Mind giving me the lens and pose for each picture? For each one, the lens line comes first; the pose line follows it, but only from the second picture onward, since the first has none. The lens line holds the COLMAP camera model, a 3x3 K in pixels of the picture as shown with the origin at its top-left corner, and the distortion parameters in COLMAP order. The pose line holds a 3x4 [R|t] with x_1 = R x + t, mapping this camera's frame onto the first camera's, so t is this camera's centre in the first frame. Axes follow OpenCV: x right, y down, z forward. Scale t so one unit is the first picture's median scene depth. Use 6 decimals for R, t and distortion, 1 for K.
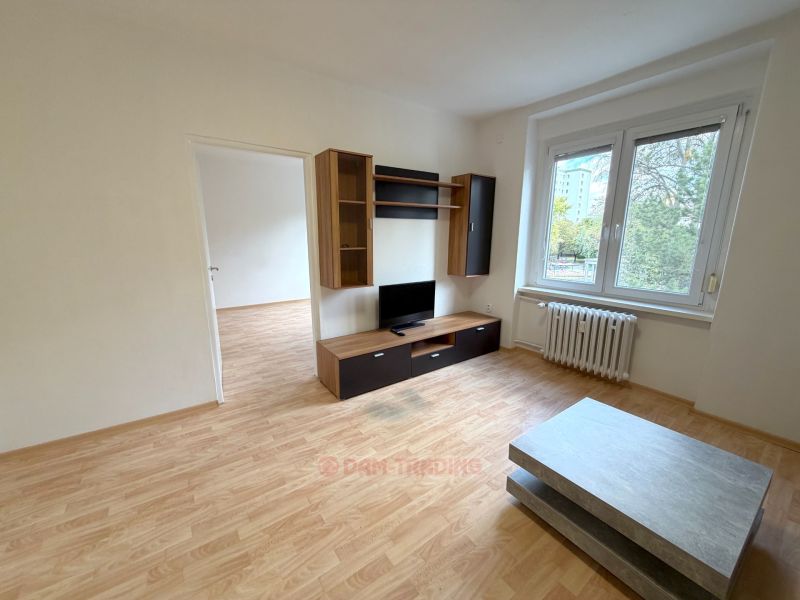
lens RADIAL K [[316.2, 0, 400.0], [0, 316.2, 300.0], [0, 0, 1]] dist [-0.001517, -0.000340]
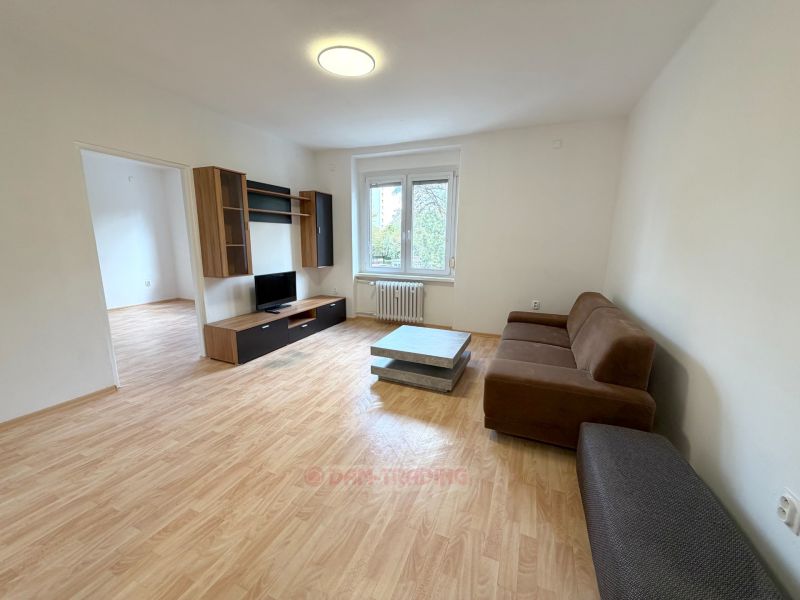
lens RADIAL K [[316.2, 0, 400.0], [0, 316.2, 300.0], [0, 0, 1]] dist [-0.001517, -0.000340]
pose [[0.850041, -0.092185, 0.518588, -0.235361], [0.098576, 0.995012, 0.015294, 0.089275], [-0.517411, 0.038120, 0.854888, -0.365903]]
